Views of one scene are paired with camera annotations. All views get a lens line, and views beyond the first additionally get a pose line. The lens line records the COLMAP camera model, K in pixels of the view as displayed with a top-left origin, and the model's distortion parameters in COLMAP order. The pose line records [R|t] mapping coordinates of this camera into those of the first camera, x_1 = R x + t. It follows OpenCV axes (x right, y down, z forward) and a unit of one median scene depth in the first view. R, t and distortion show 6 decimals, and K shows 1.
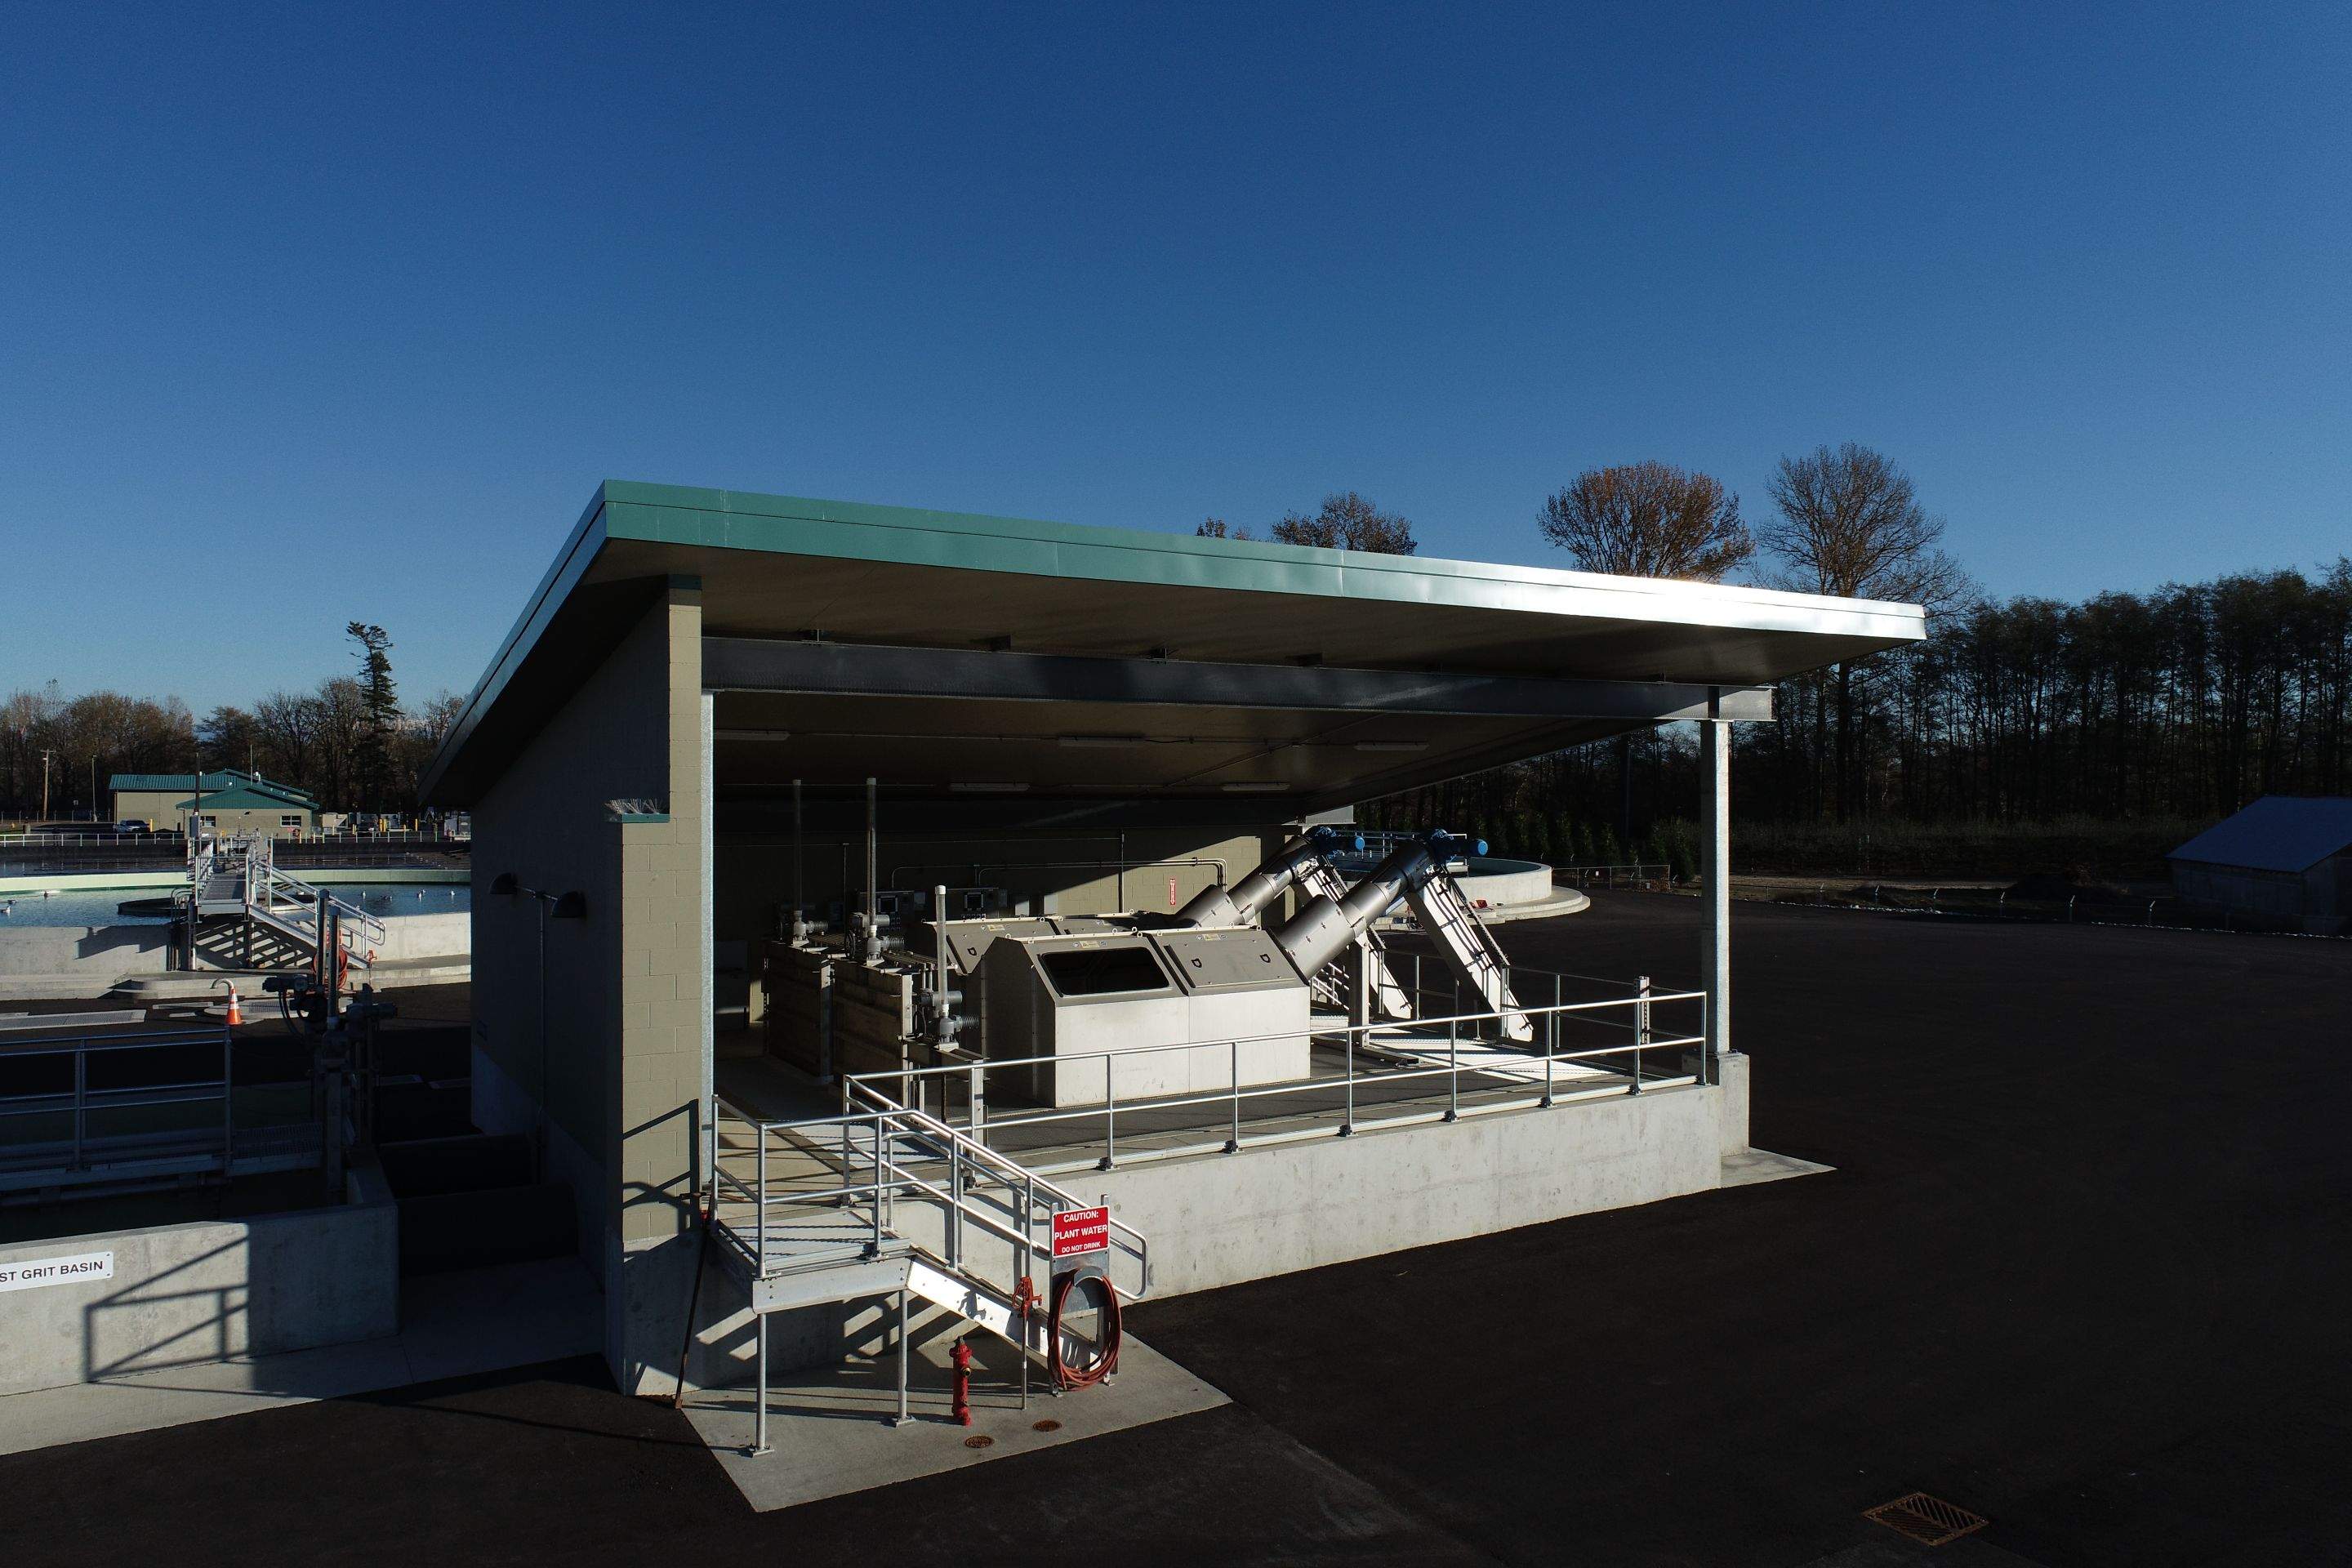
lens RADIAL K [[1578.8, 0, 1178.8], [0, 1578.8, 790.7], [0, 0, 1]] dist [-0.022255, 0.012719]
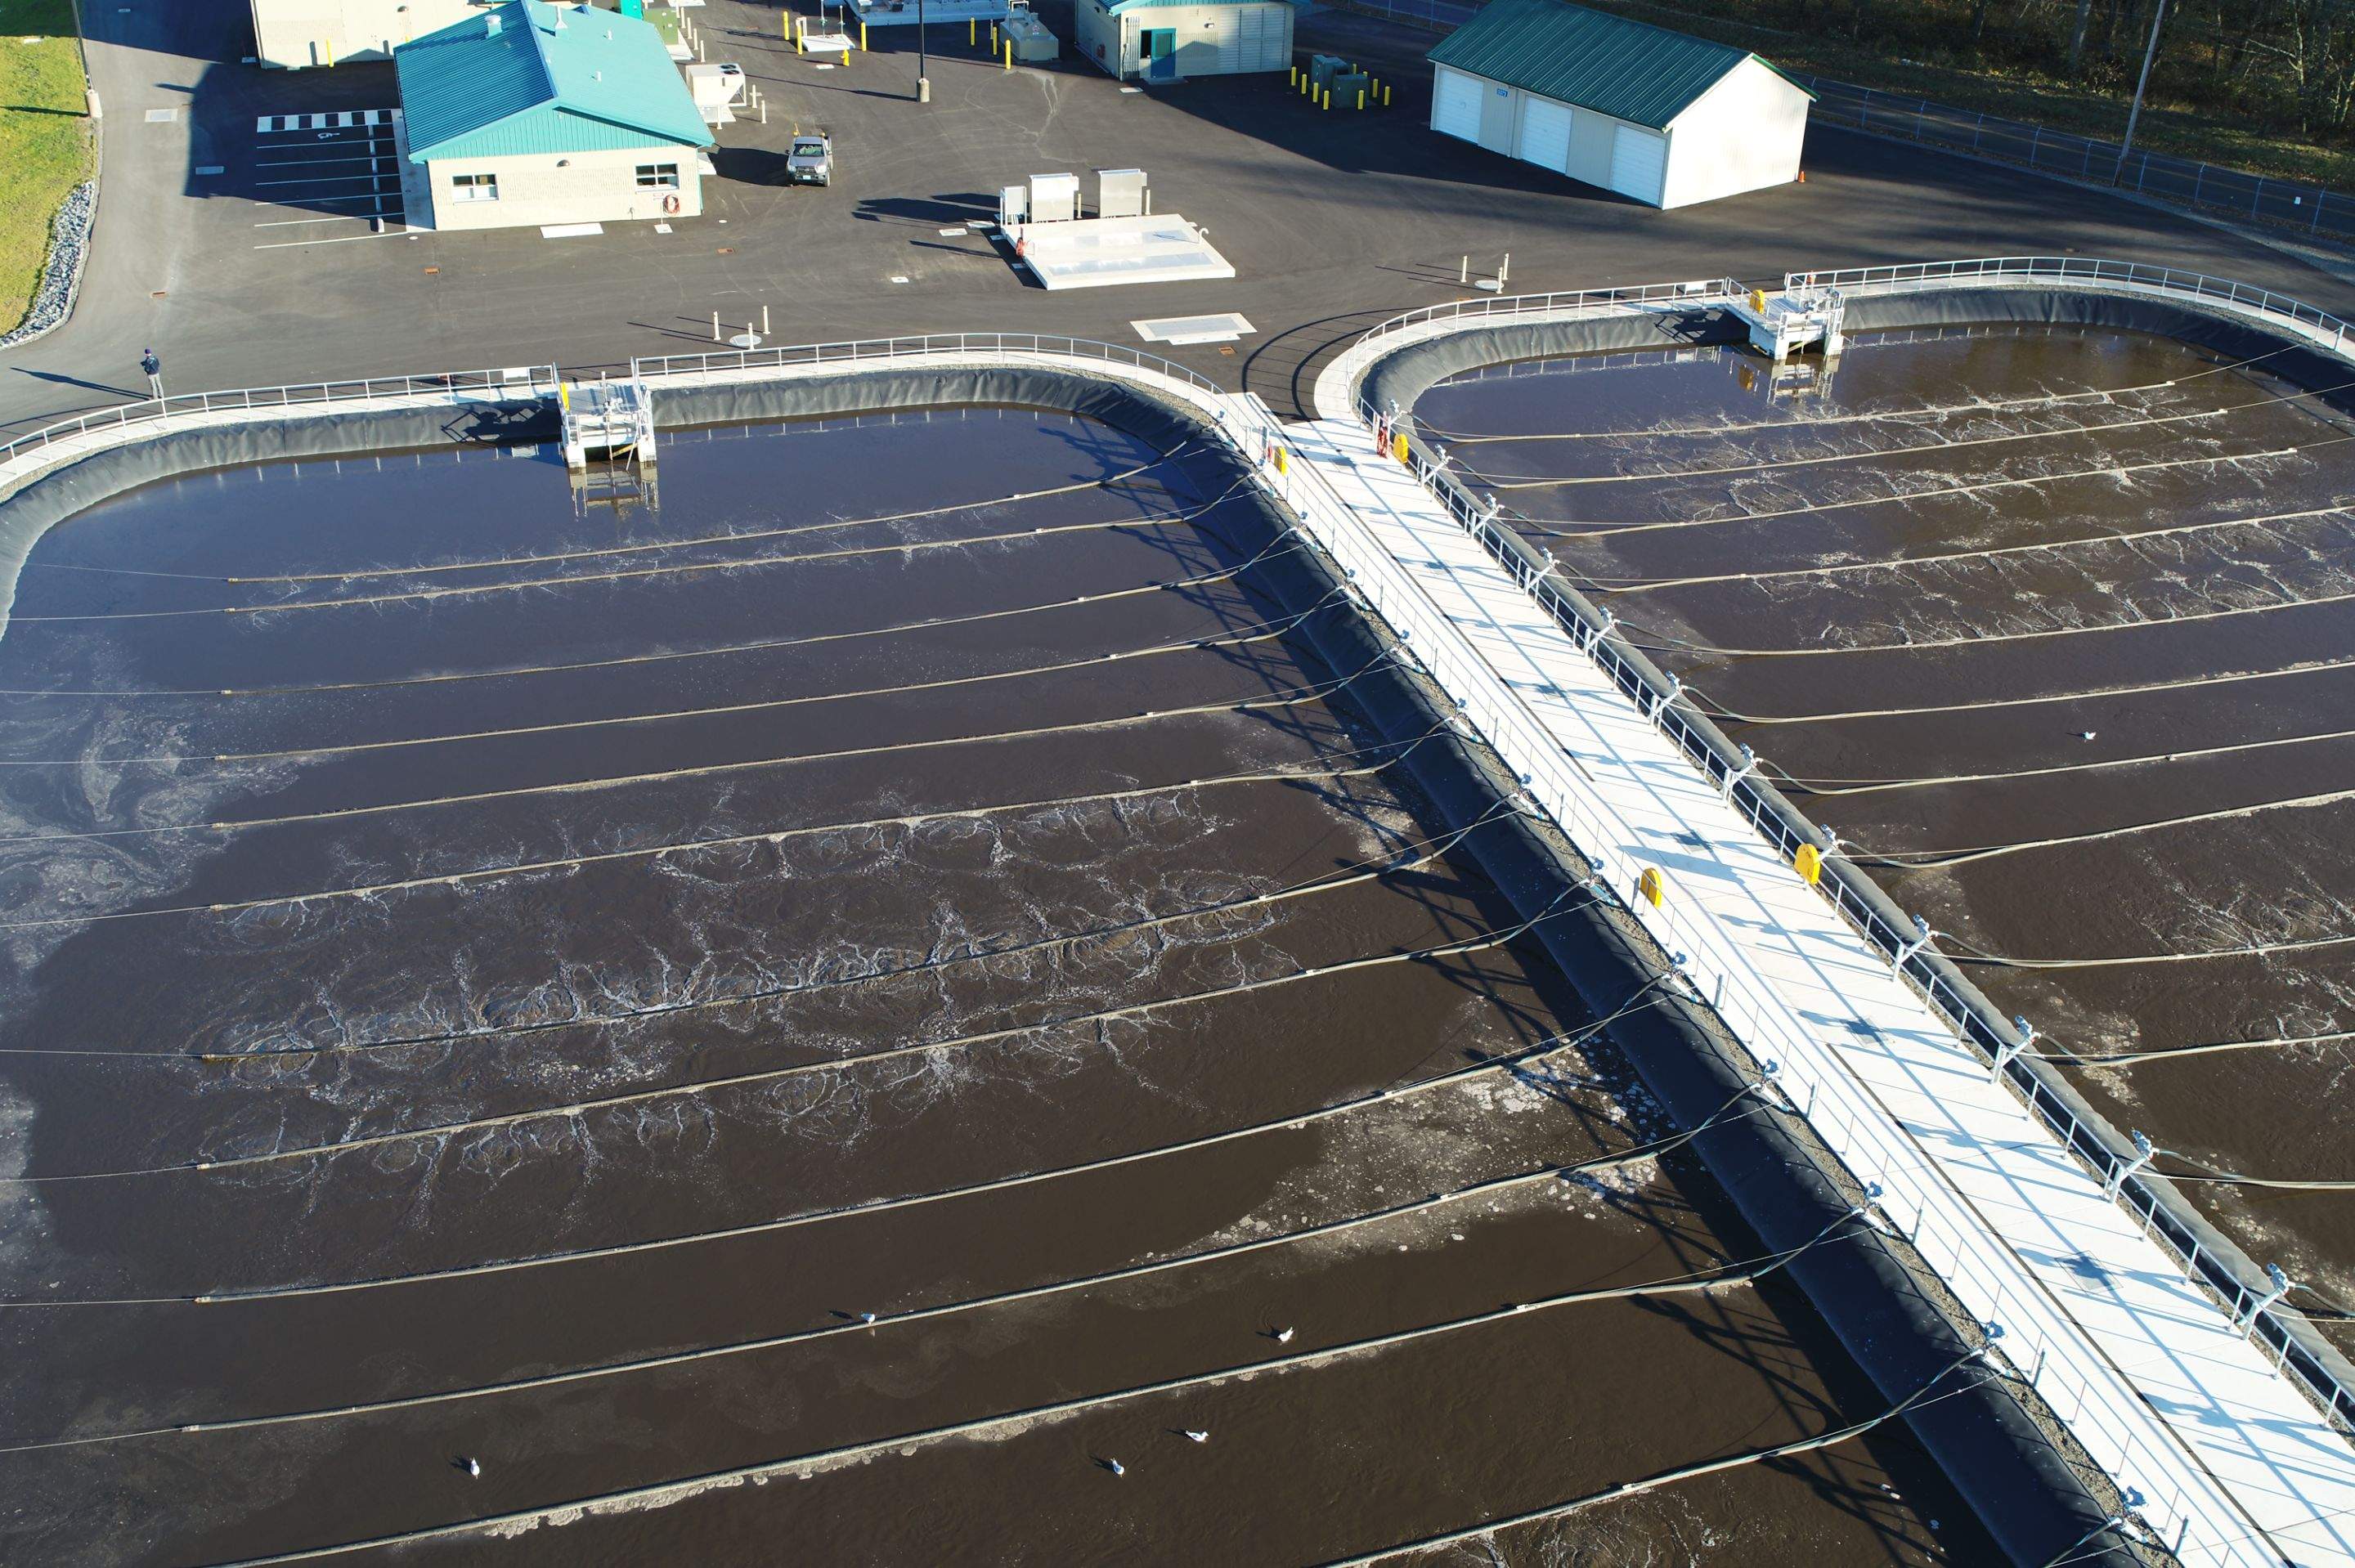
lens RADIAL K [[2441.4, 0, 1142.4], [0, 2441.4, 796.6], [0, 0, 1]] dist [-0.003065, 0.000000]
pose [[0.967528, 0.146530, -0.205958, -0.241039], [-0.021168, 0.858930, 0.511655, -0.149933], [0.251876, -0.490681, 0.834141, 0.349181]]
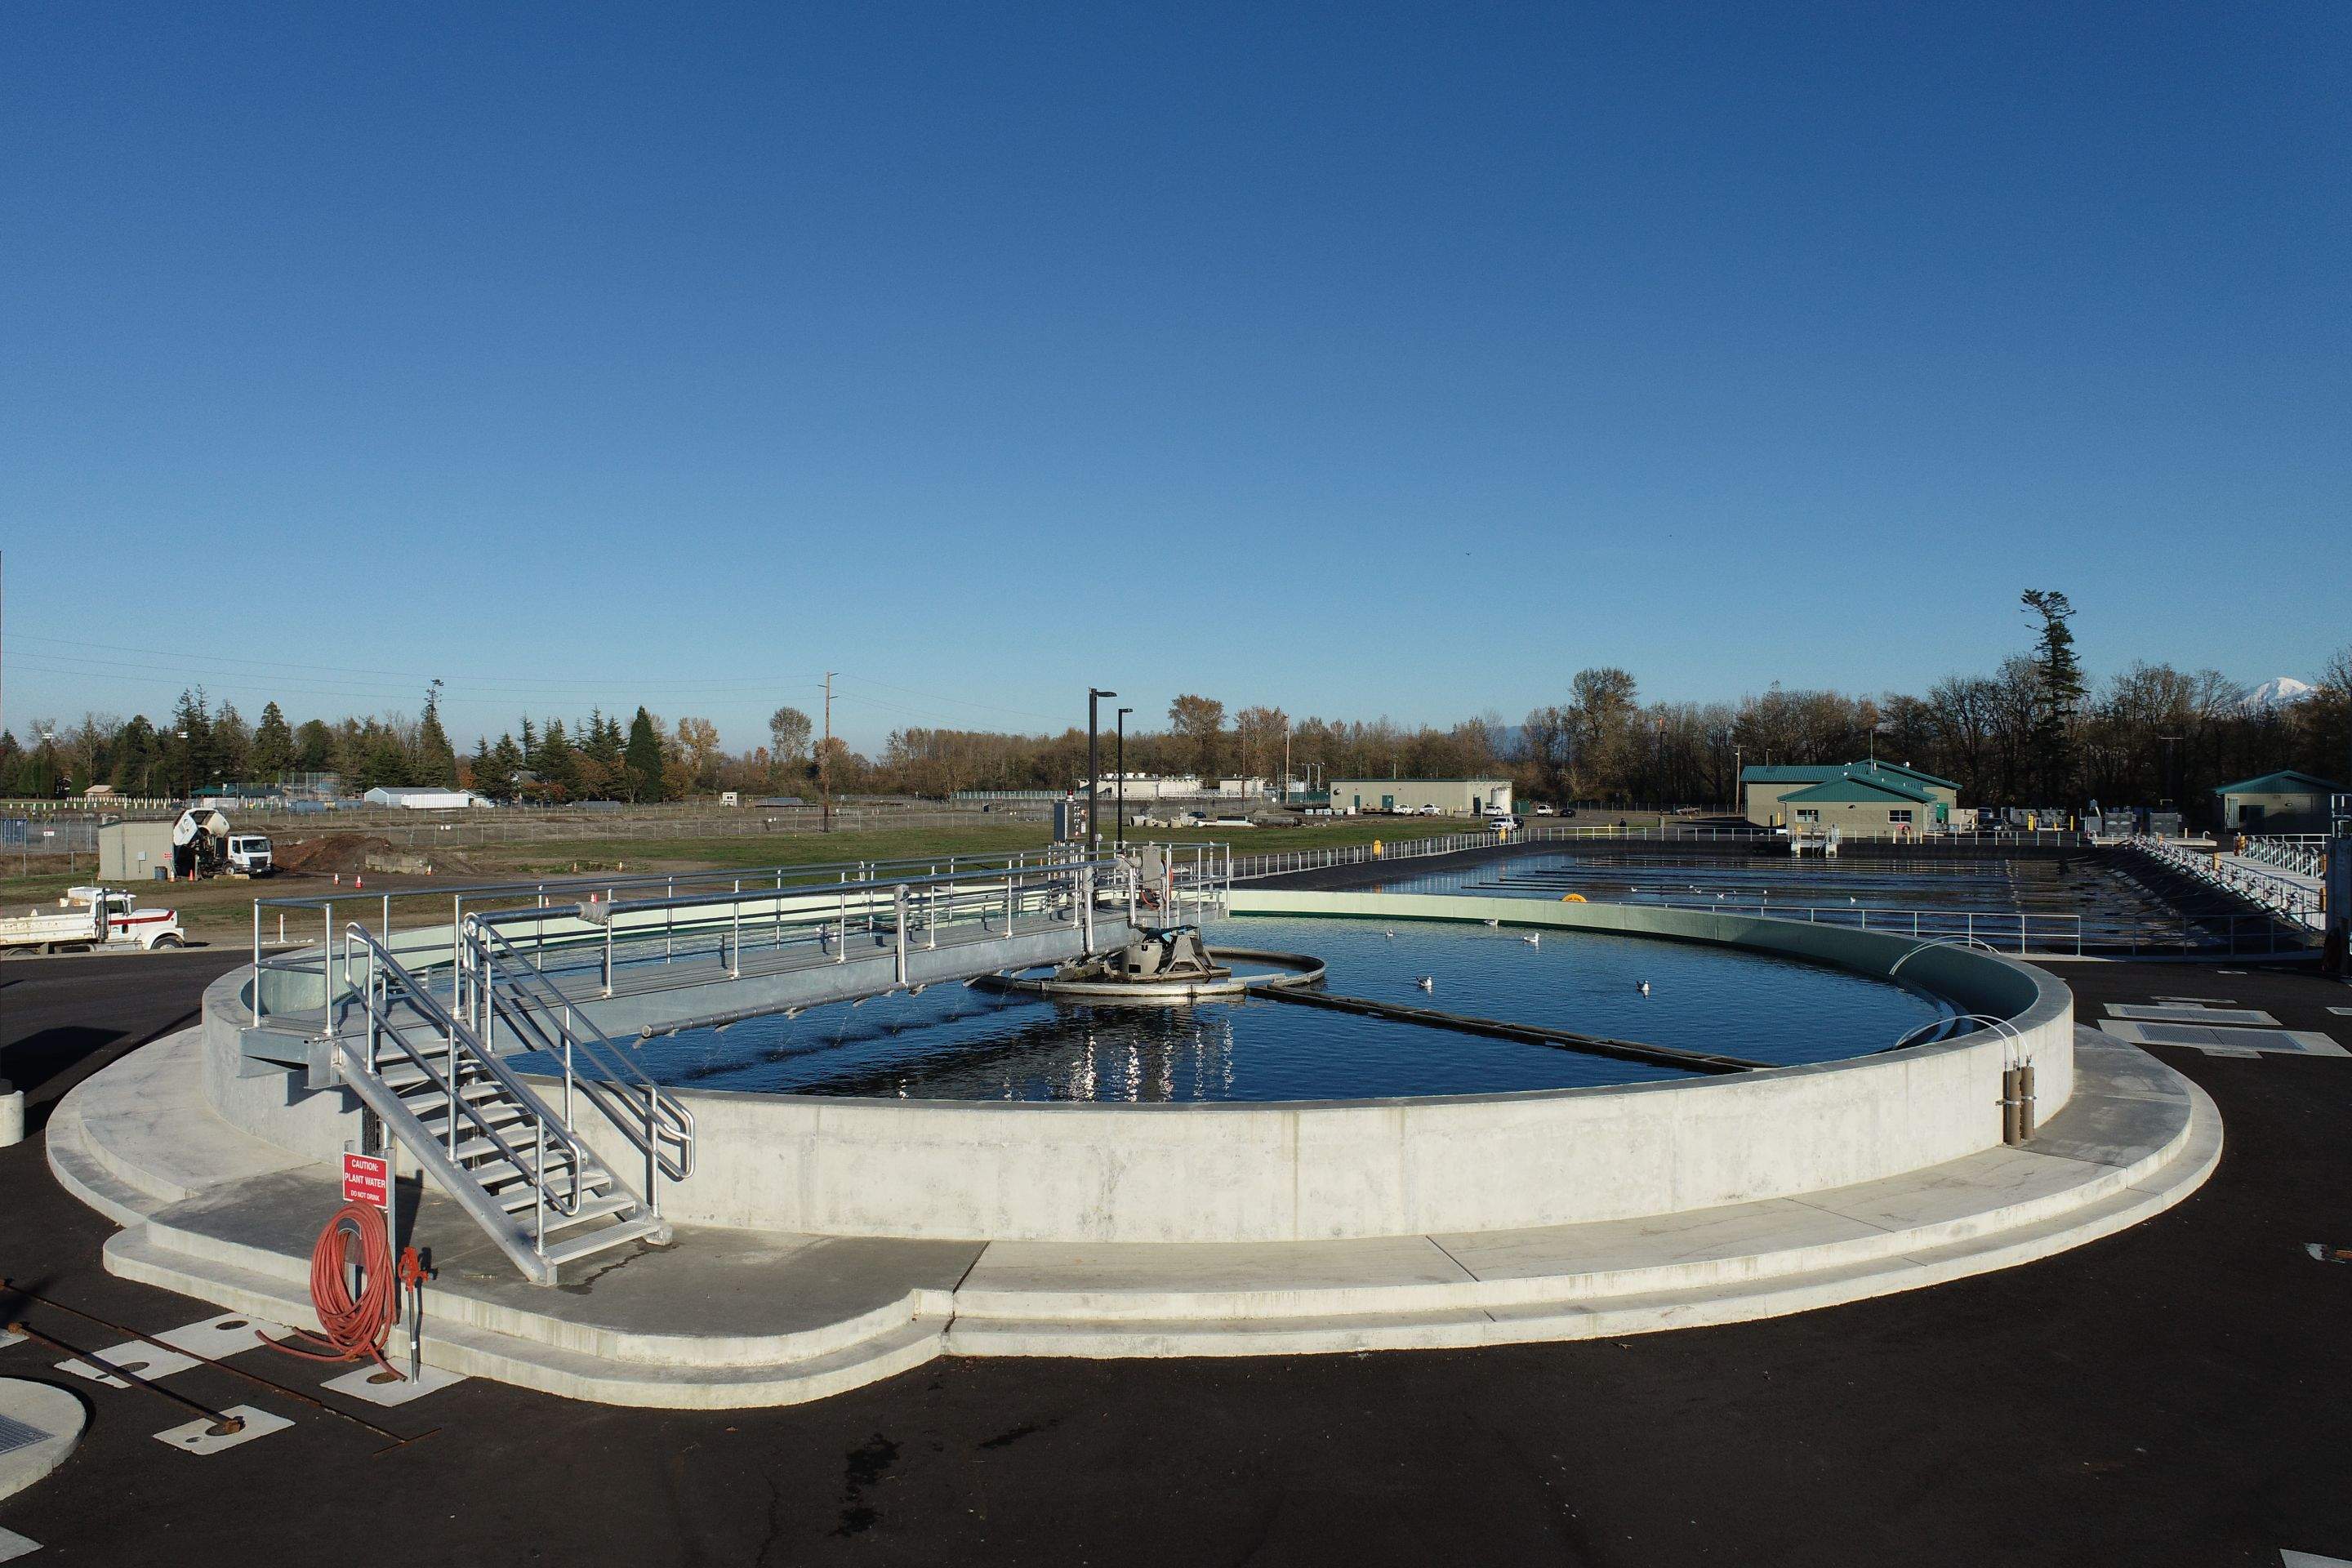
lens RADIAL K [[1578.8, 0, 1177.2], [0, 1578.8, 795.9], [0, 0, 1]] dist [-0.022255, 0.012719]
pose [[0.520492, 0.000283, -0.853867, -0.036651], [0.004703, 0.999984, 0.003197, 0.002983], [0.853854, -0.005680, 0.520482, 0.191662]]
